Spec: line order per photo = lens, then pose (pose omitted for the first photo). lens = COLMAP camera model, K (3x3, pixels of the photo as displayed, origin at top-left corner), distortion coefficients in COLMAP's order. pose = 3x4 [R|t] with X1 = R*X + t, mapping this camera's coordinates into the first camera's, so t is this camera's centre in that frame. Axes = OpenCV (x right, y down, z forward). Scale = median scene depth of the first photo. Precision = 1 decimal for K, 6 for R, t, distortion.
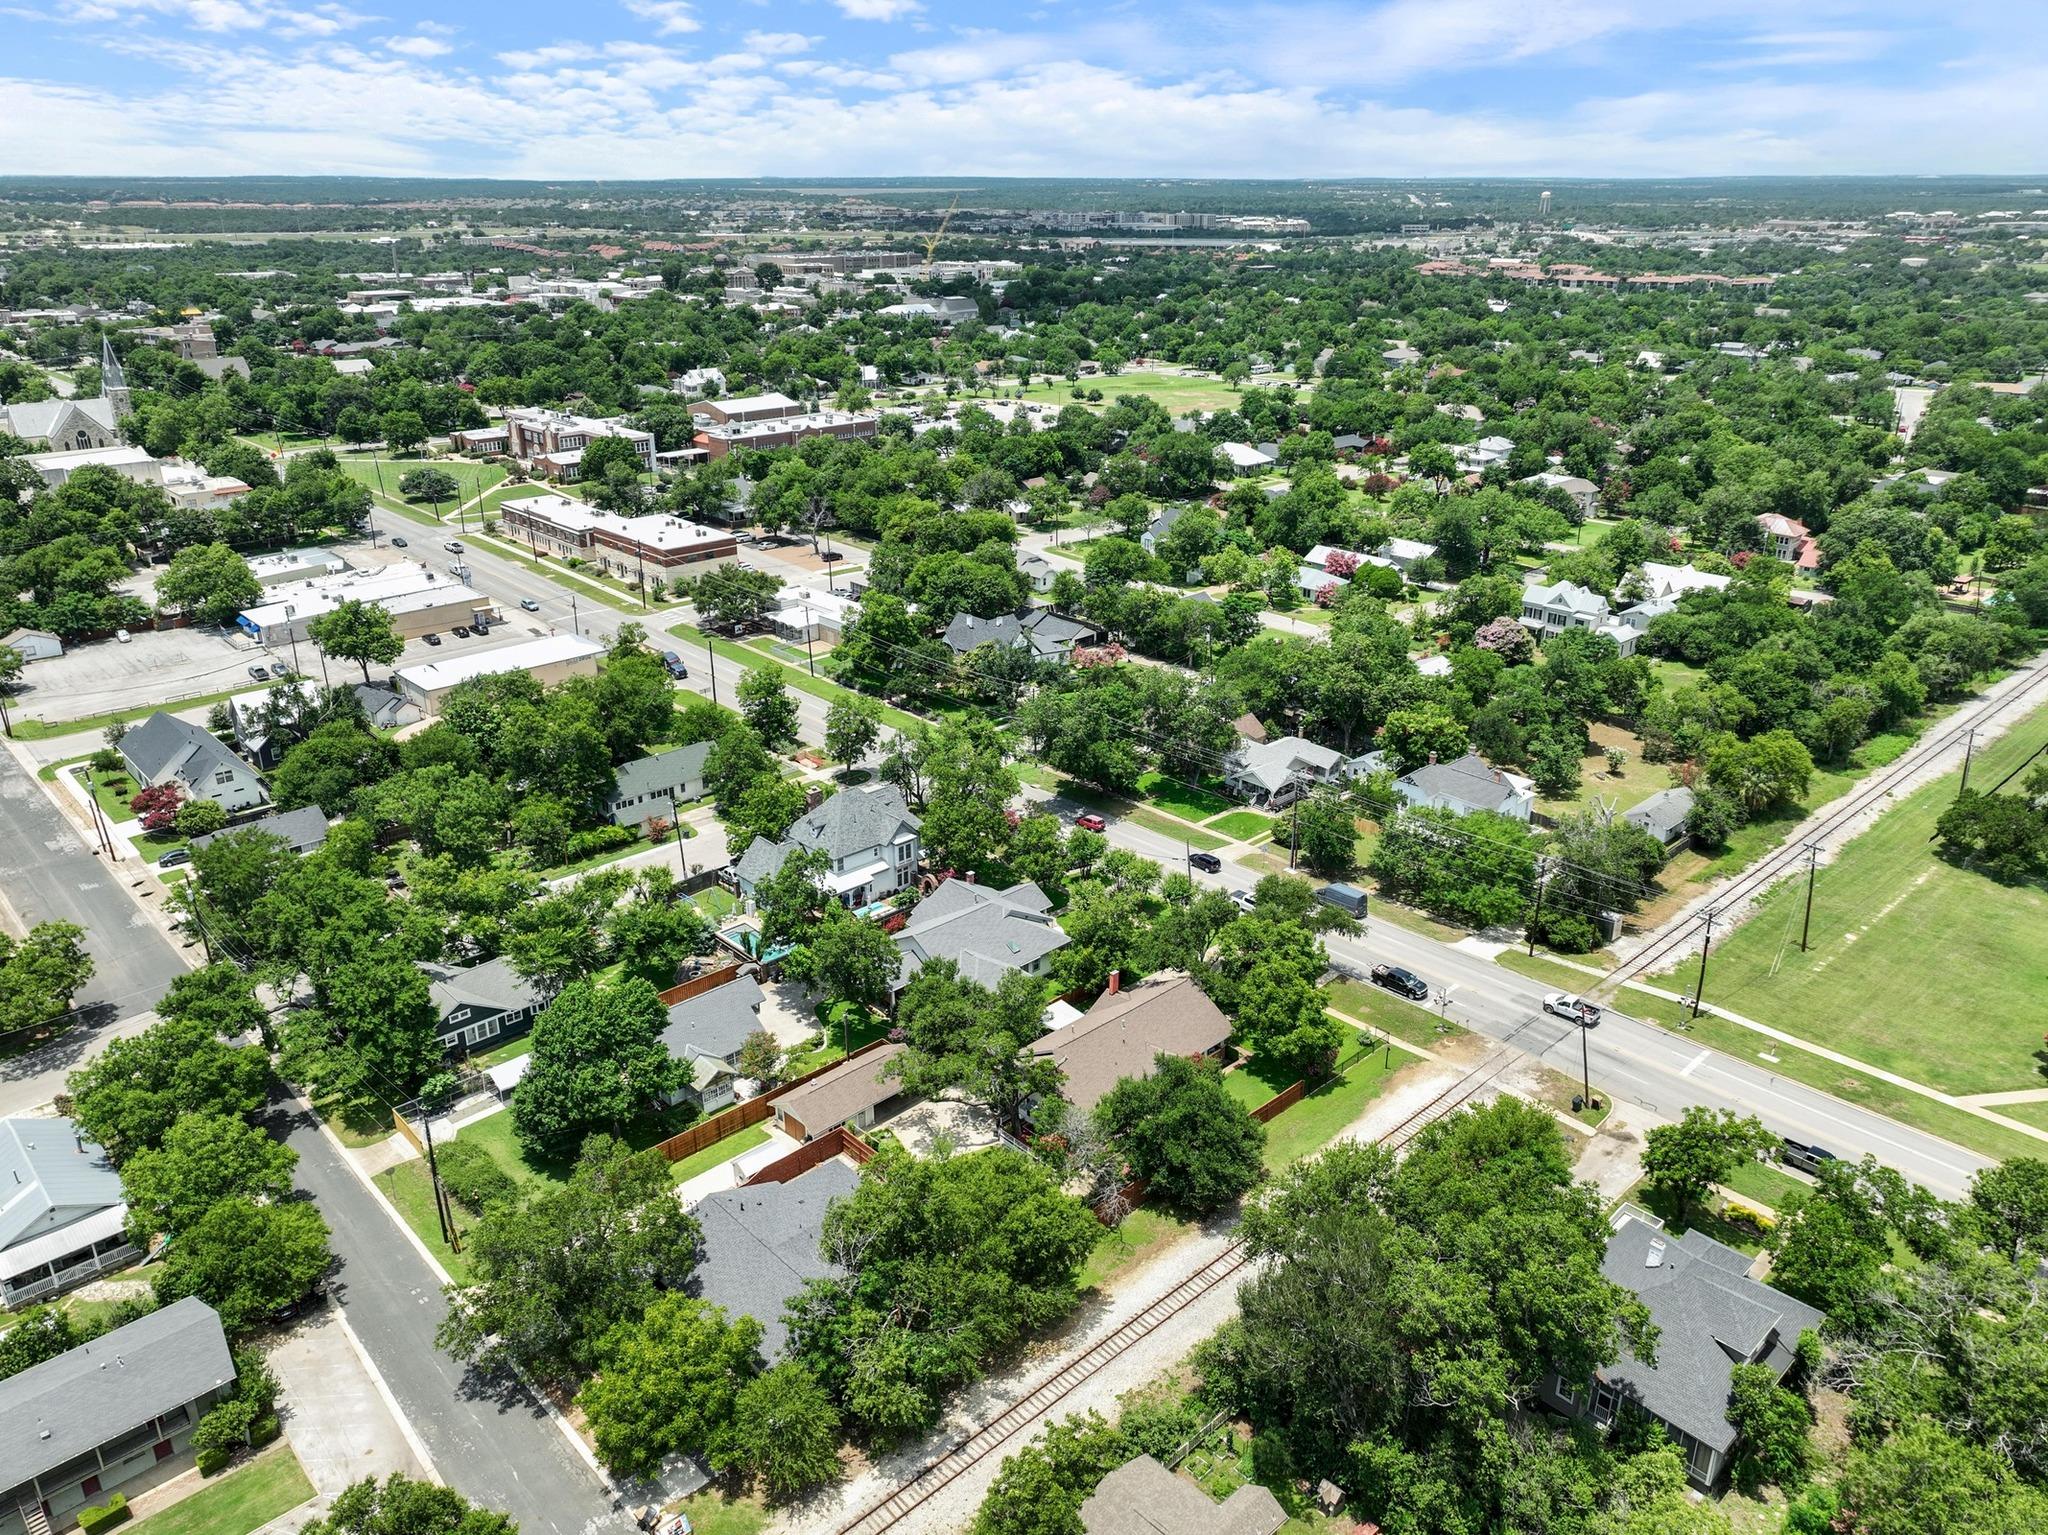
lens RADIAL K [[1461.0, 0, 1017.5], [0, 1461.0, 768.2], [0, 0, 1]] dist [0.010700, 0.006519]
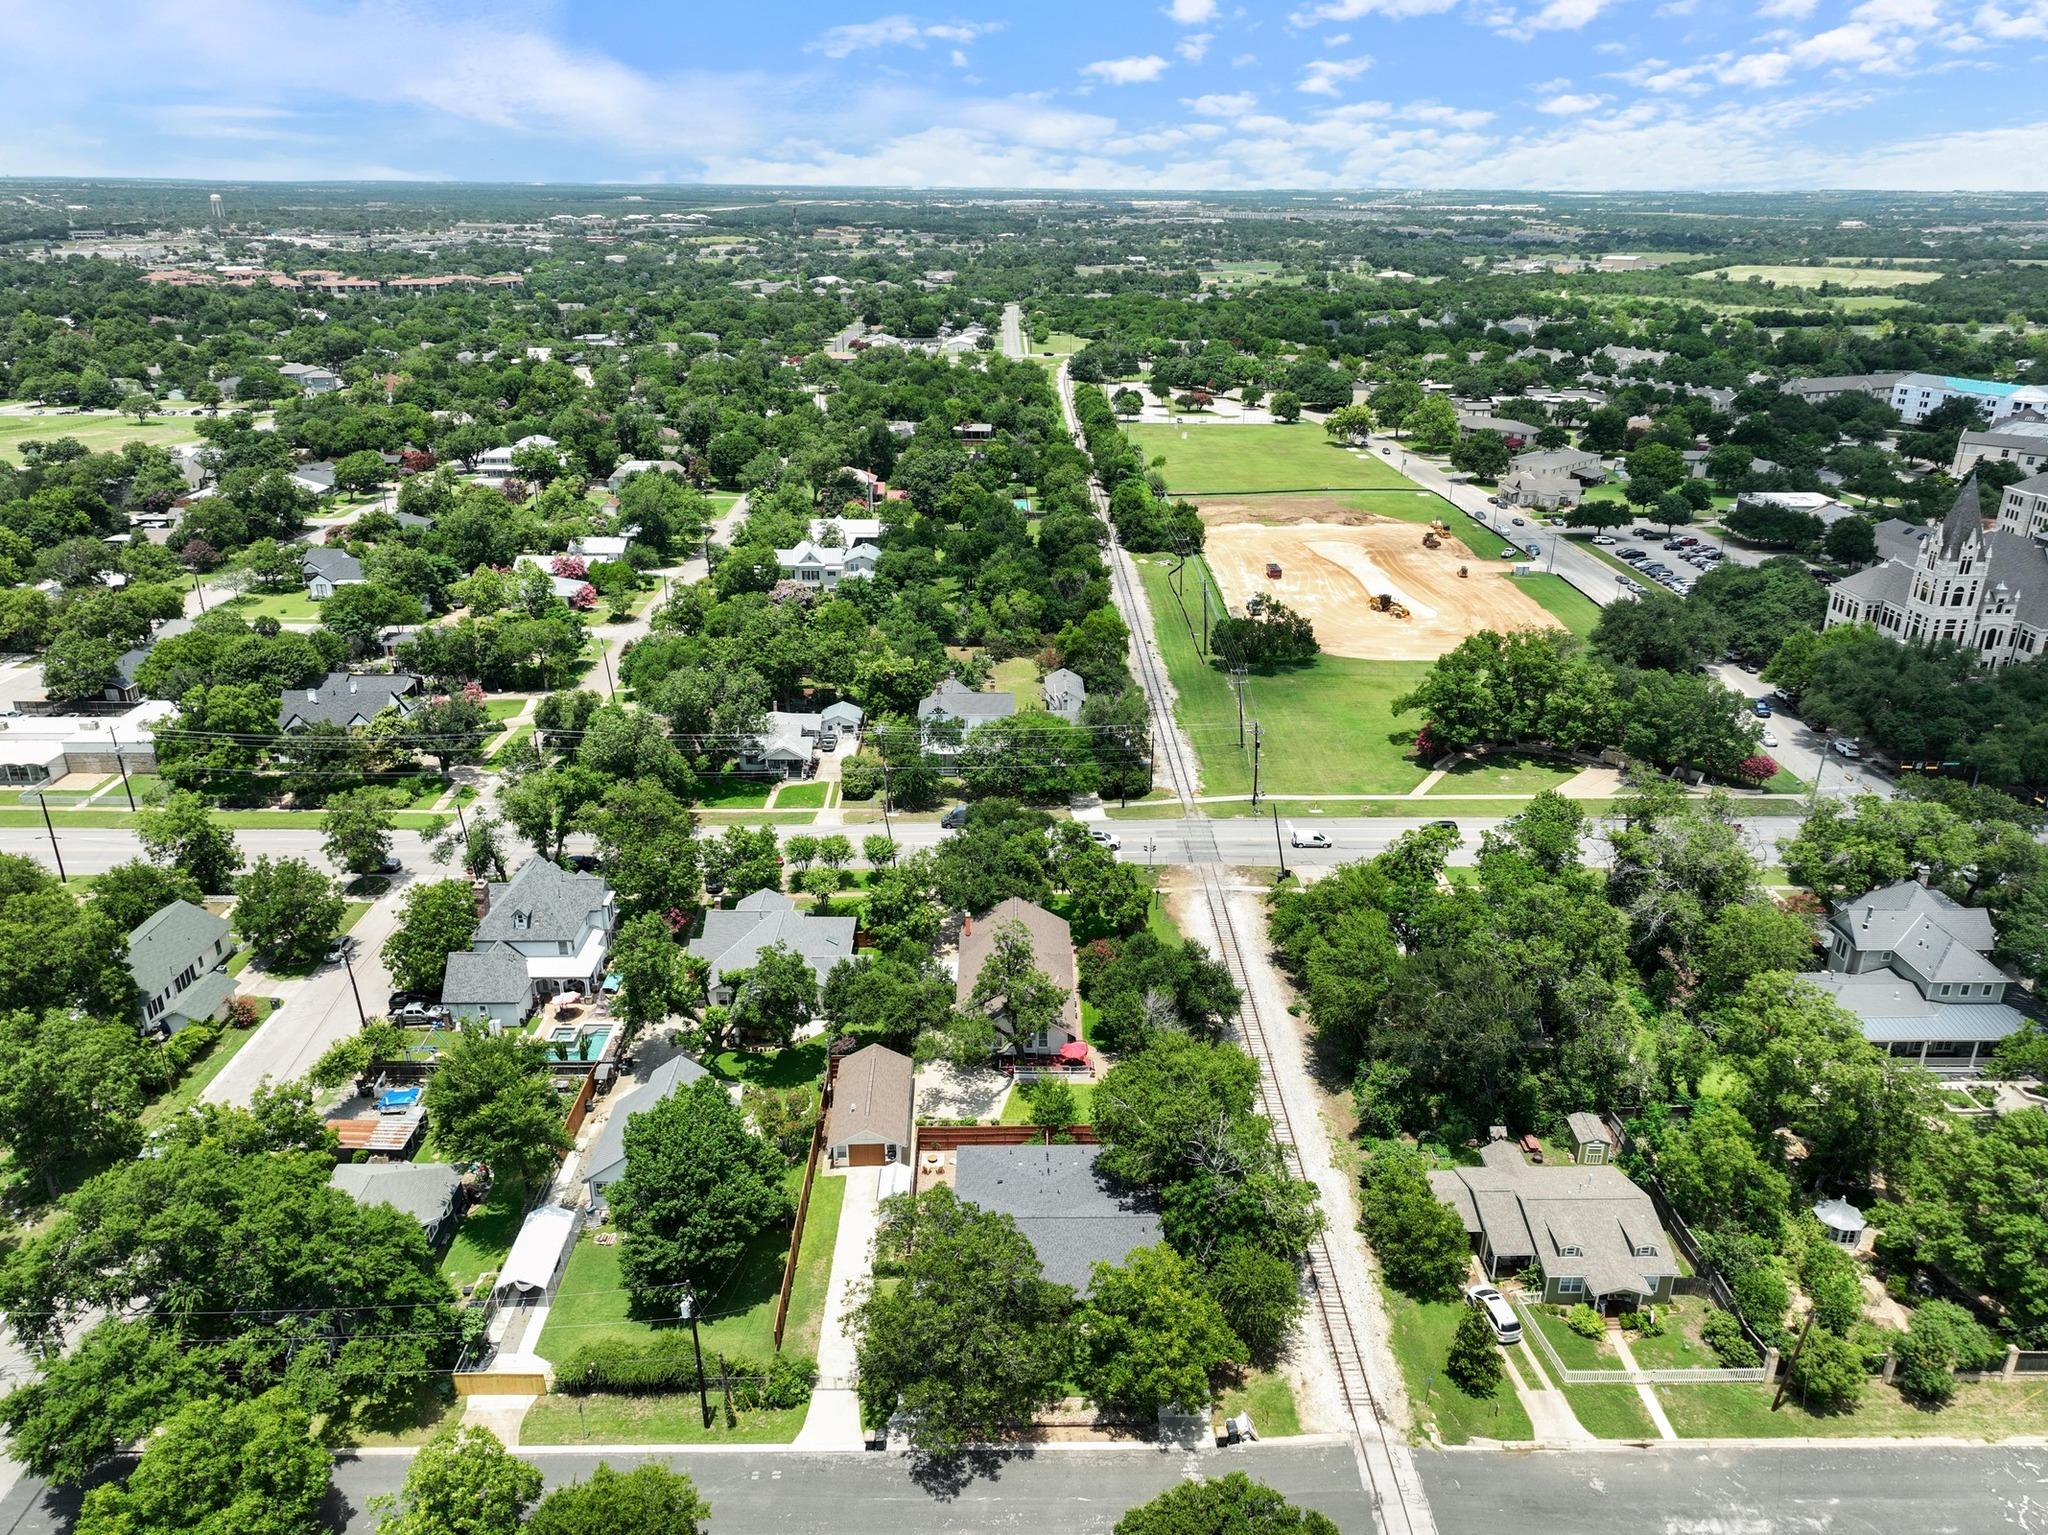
lens RADIAL K [[1461.0, 0, 1017.5], [0, 1461.0, 768.2], [0, 0, 1]] dist [0.010700, 0.006519]
pose [[0.674694, -0.270982, 0.686554, -0.503705], [0.272551, 0.955896, 0.109447, -0.058970], [-0.685933, 0.113277, 0.718794, 0.147846]]
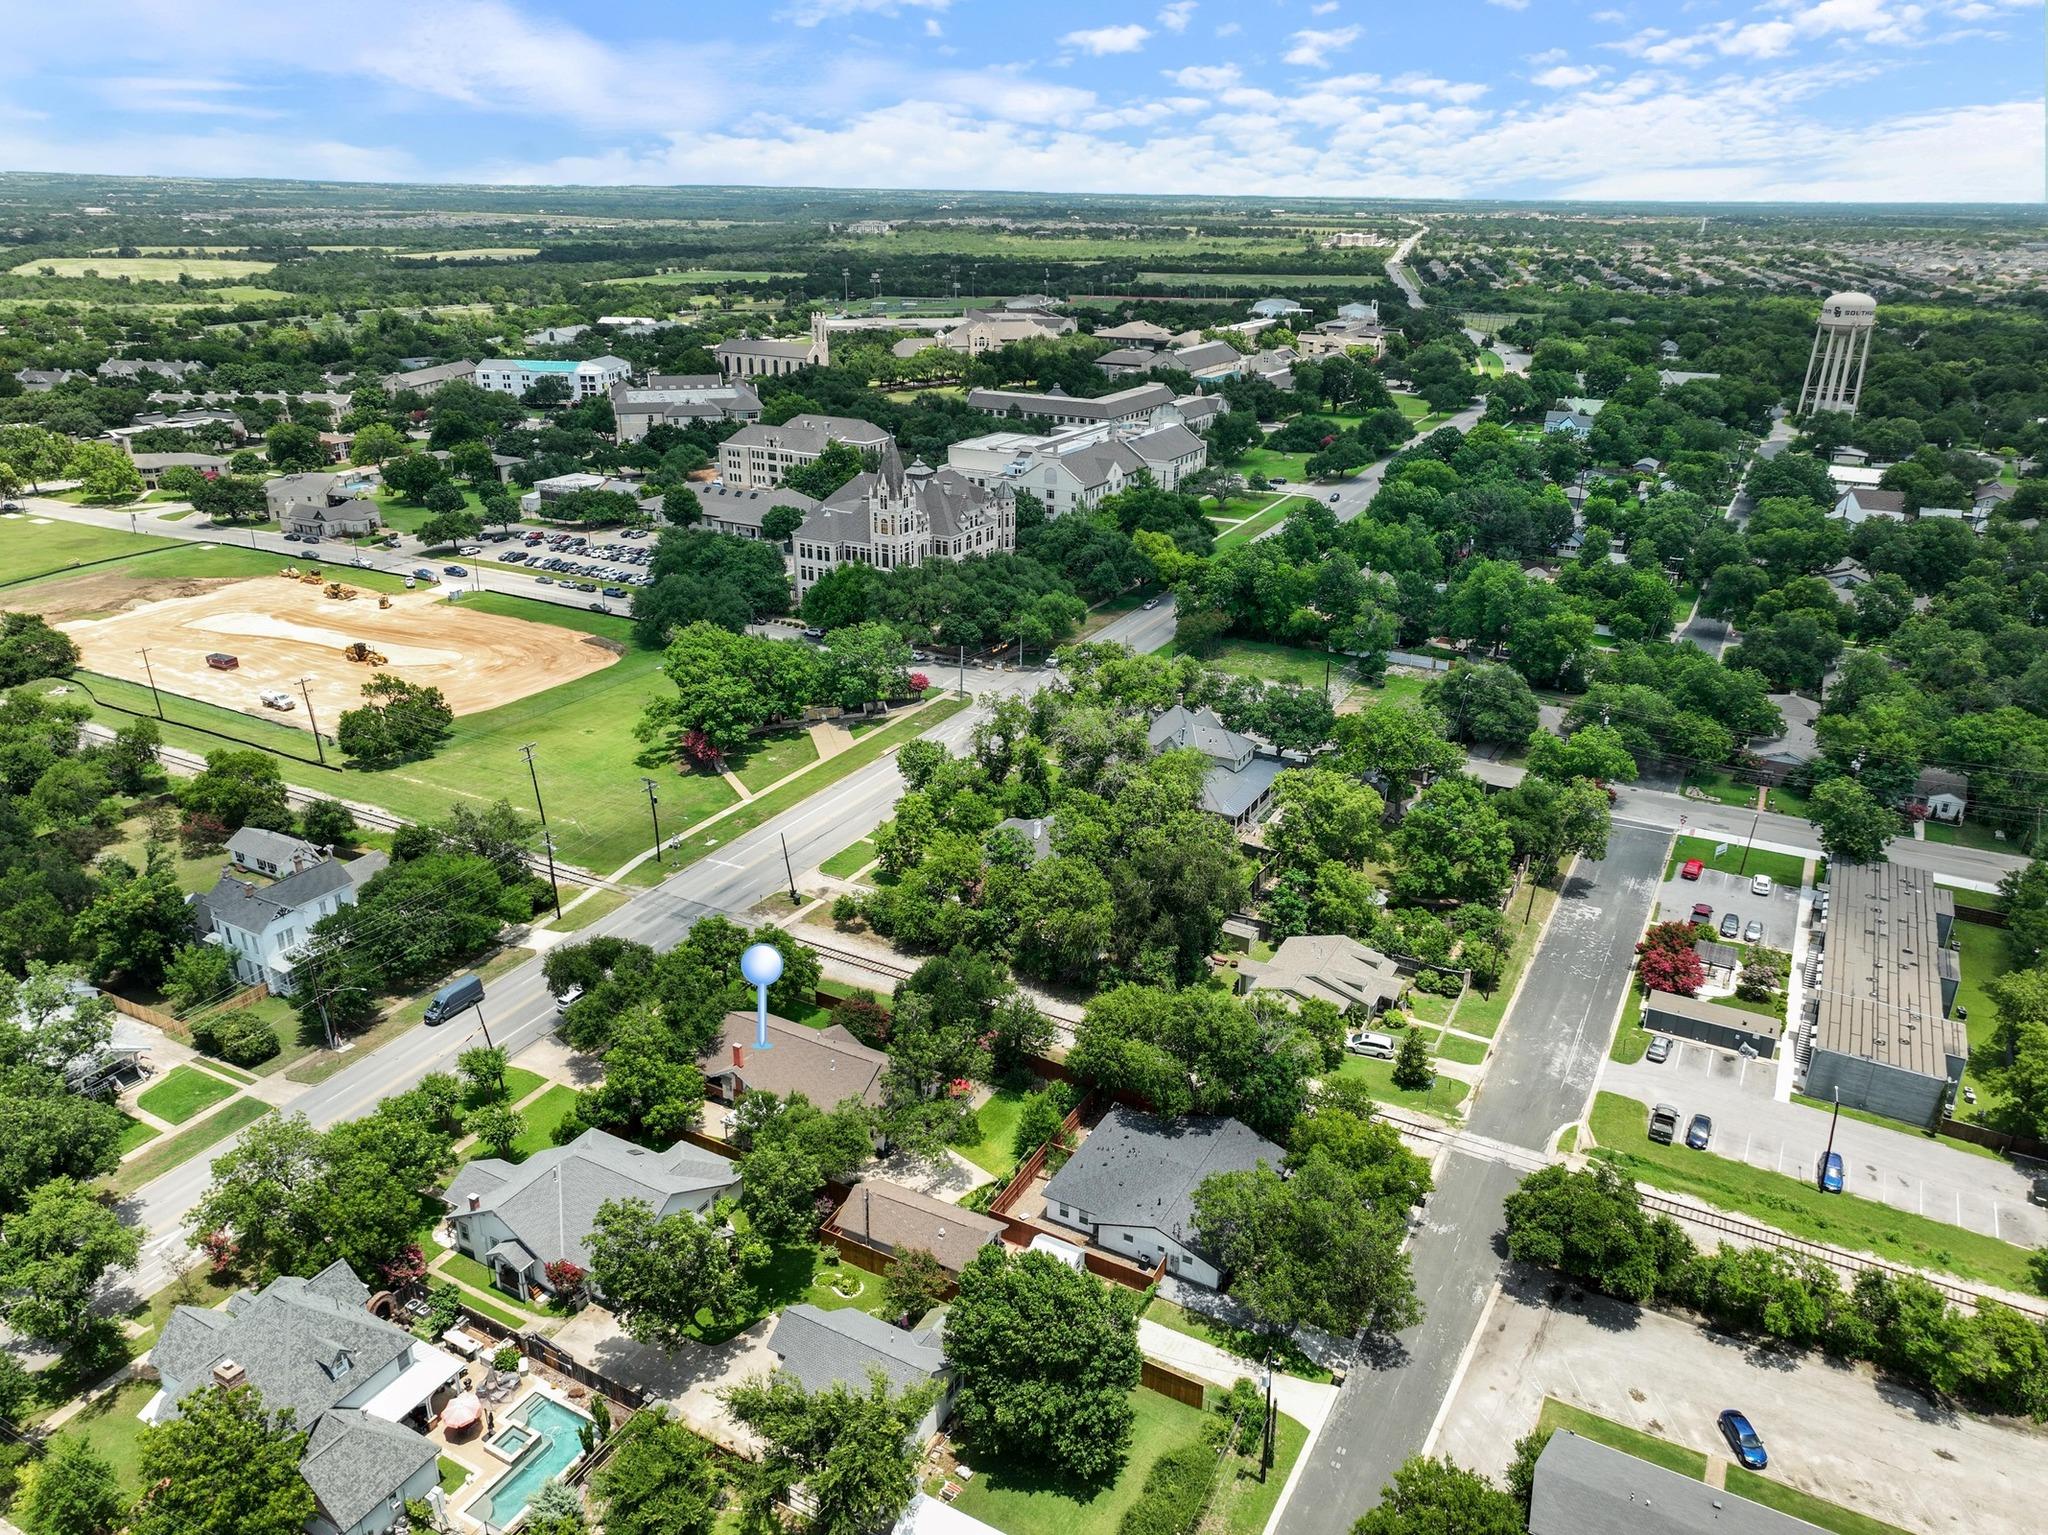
lens RADIAL K [[1461.0, 0, 1017.5], [0, 1461.0, 768.2], [0, 0, 1]] dist [0.010700, 0.006519]
pose [[-0.308884, -0.358724, 0.880856, -0.651917], [0.351448, 0.817547, 0.456182, -0.327608], [-0.883785, 0.450482, -0.126454, 0.703848]]
